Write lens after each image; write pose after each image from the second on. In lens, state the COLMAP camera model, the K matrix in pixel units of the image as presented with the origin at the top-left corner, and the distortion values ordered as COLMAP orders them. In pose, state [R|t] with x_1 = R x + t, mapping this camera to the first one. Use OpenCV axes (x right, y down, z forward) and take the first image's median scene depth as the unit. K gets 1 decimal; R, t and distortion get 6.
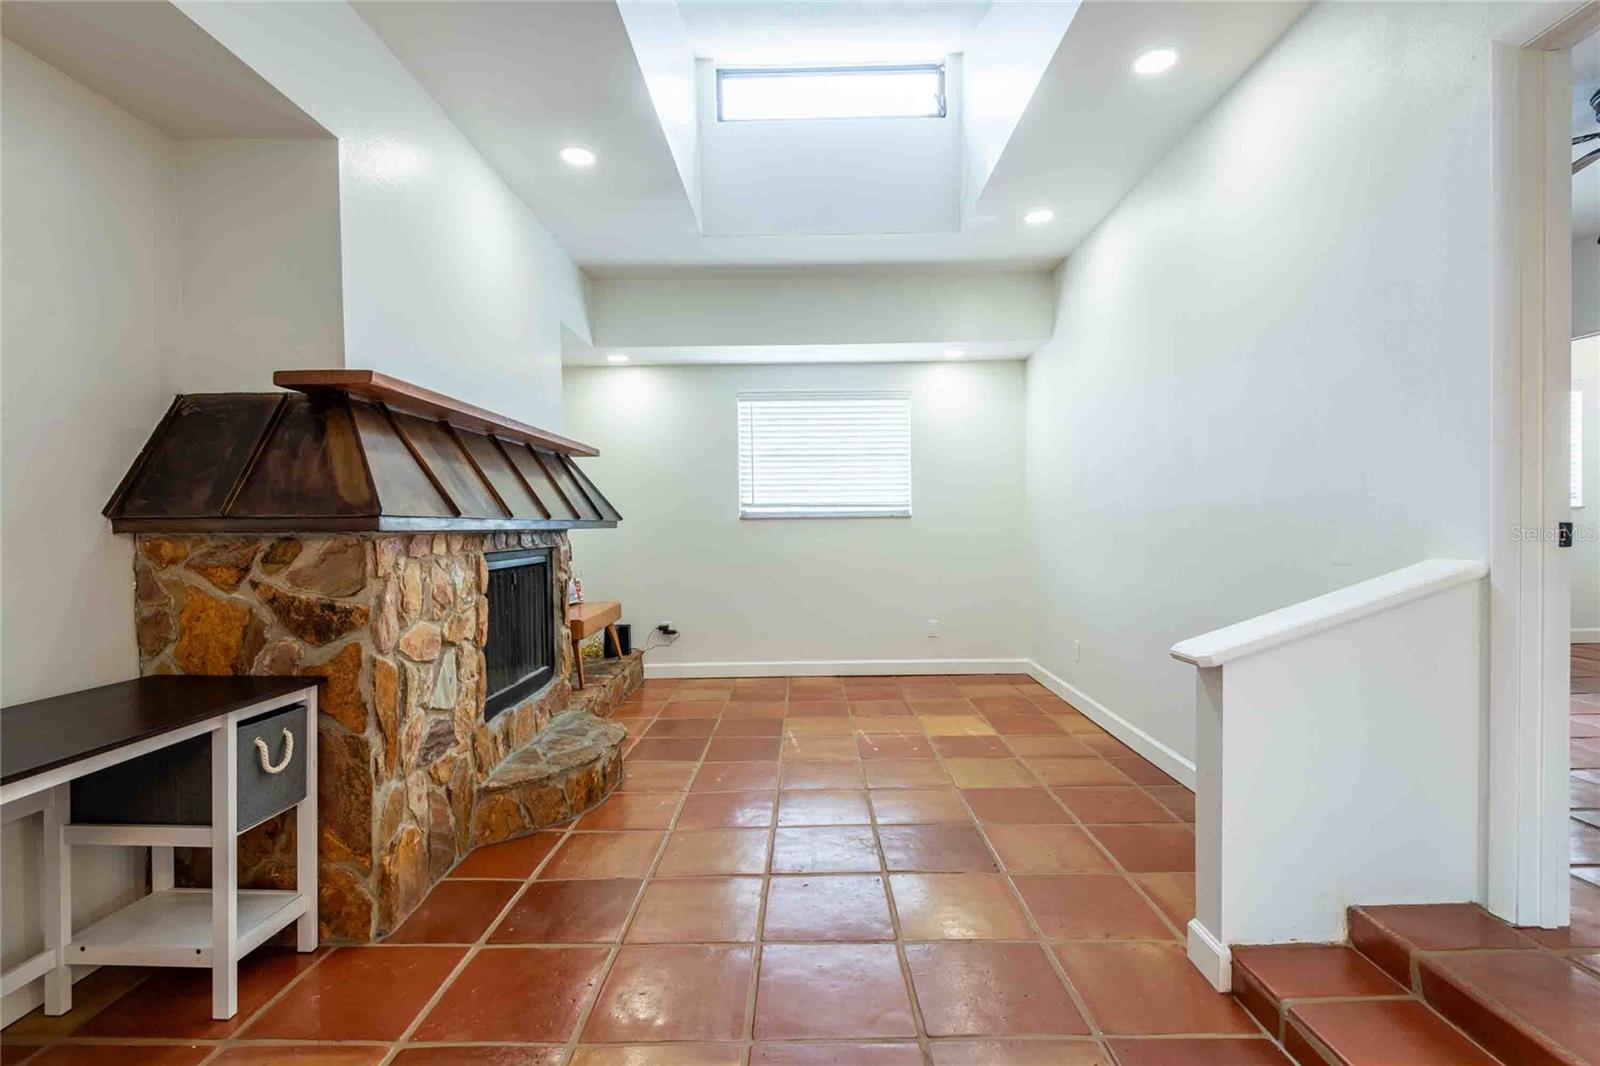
lens RADIAL K [[739.3, 0, 800.5], [0, 739.3, 536.5], [0, 0, 1]] dist [0.024003, -0.022911]
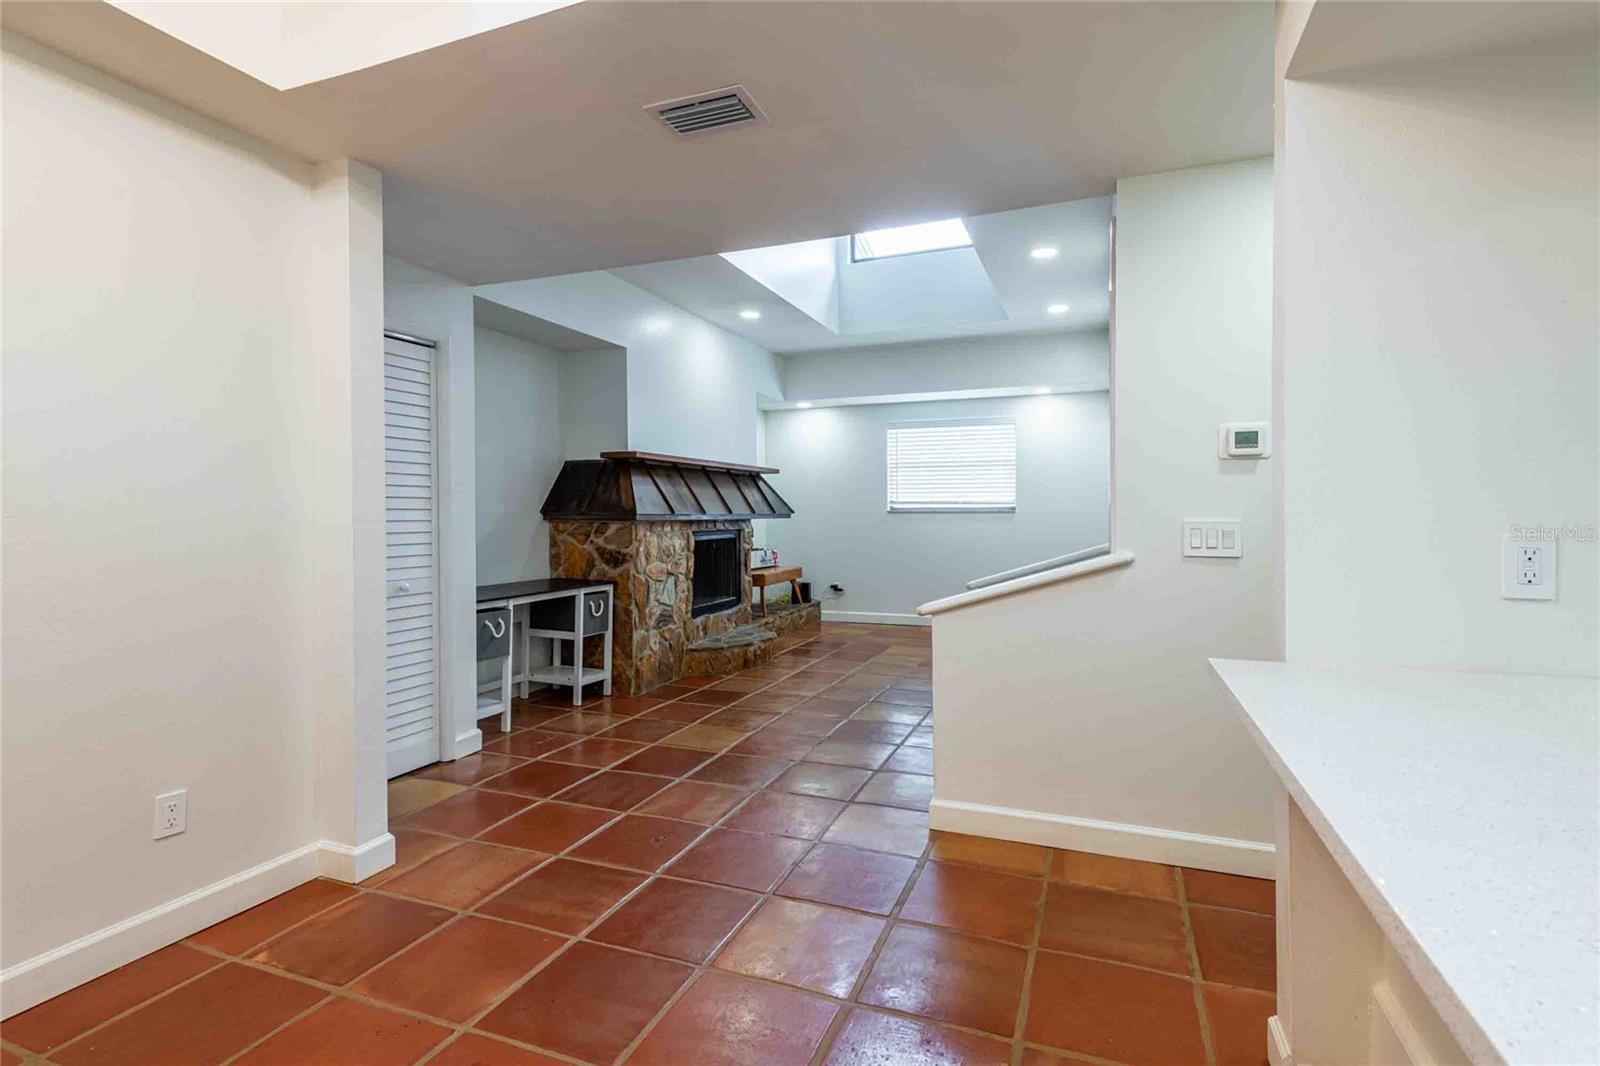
lens RADIAL K [[743.6, 0, 870.1], [0, 743.6, 514.4], [0, 0, 1]] dist [0.002975, 0.000182]
pose [[0.957674, 0.010008, -0.287681, 0.692814], [-0.013587, 0.999853, -0.010448, -0.009867], [0.287534, 0.013914, 0.957669, -0.883703]]
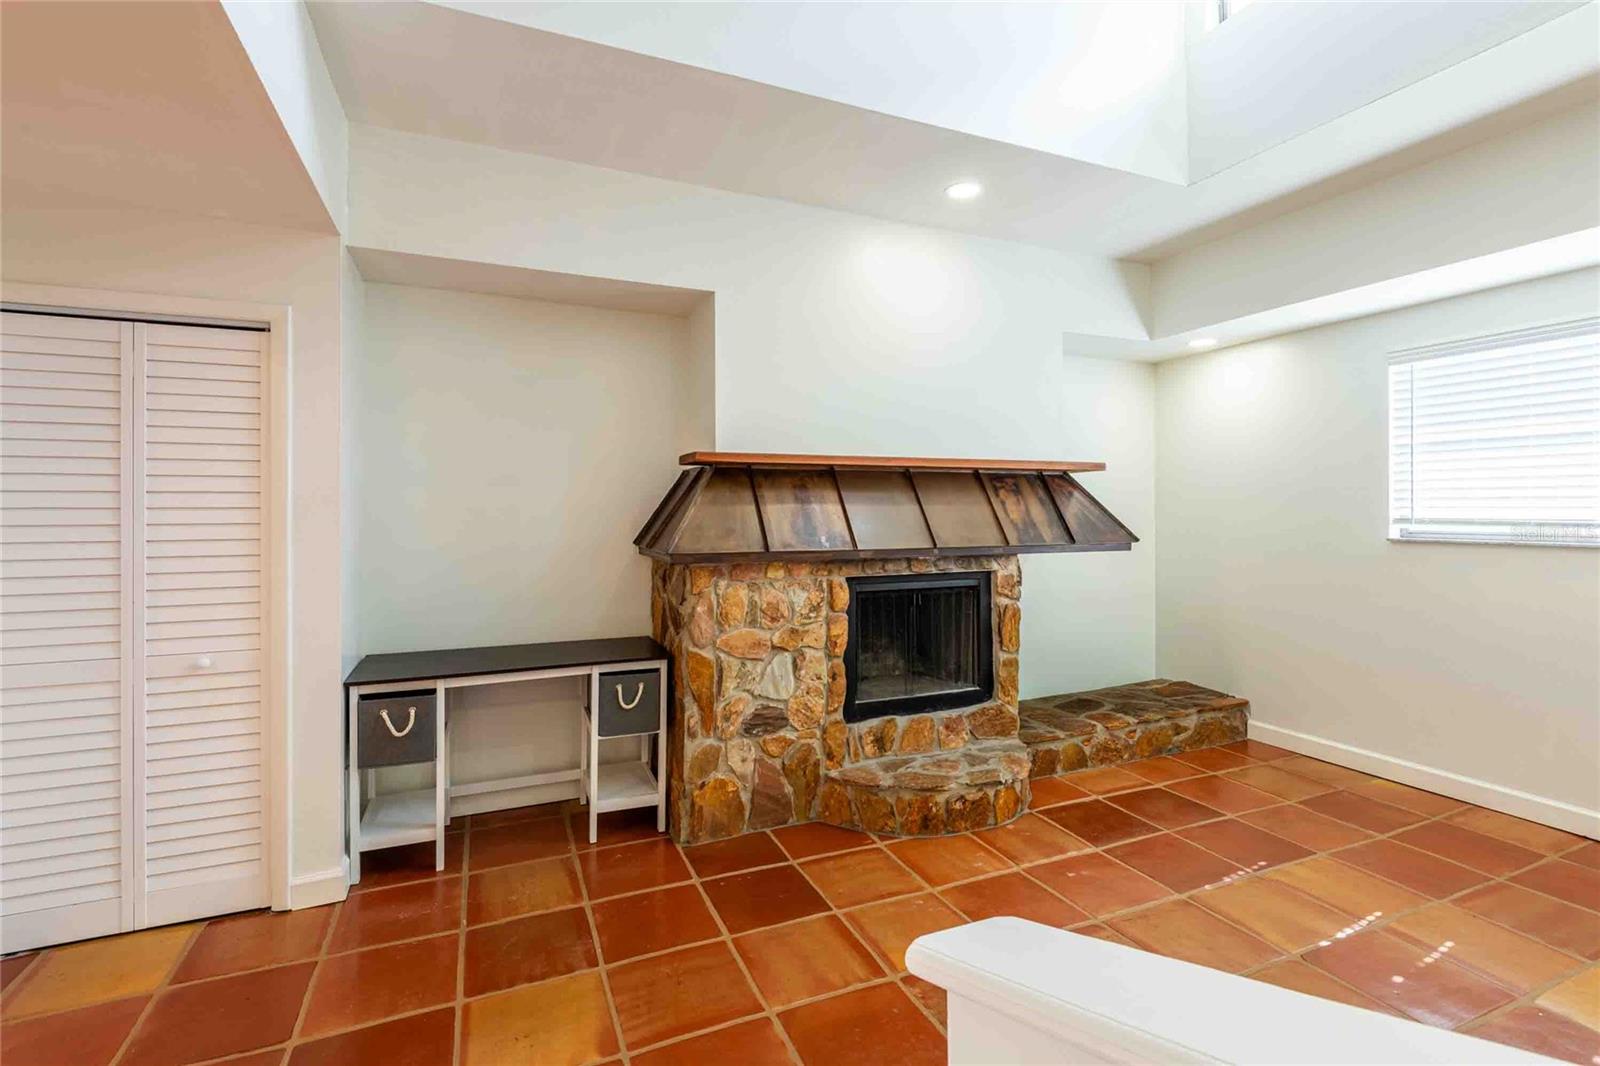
lens RADIAL K [[713.2, 0, 779.2], [0, 713.2, 512.3], [0, 0, 1]] dist [0.064101, -0.059719]
pose [[0.396140, 0.006418, -0.918168, 0.682483], [-0.014293, 0.999898, 0.000823, -0.095447], [0.918079, 0.012798, 0.396192, 0.521198]]
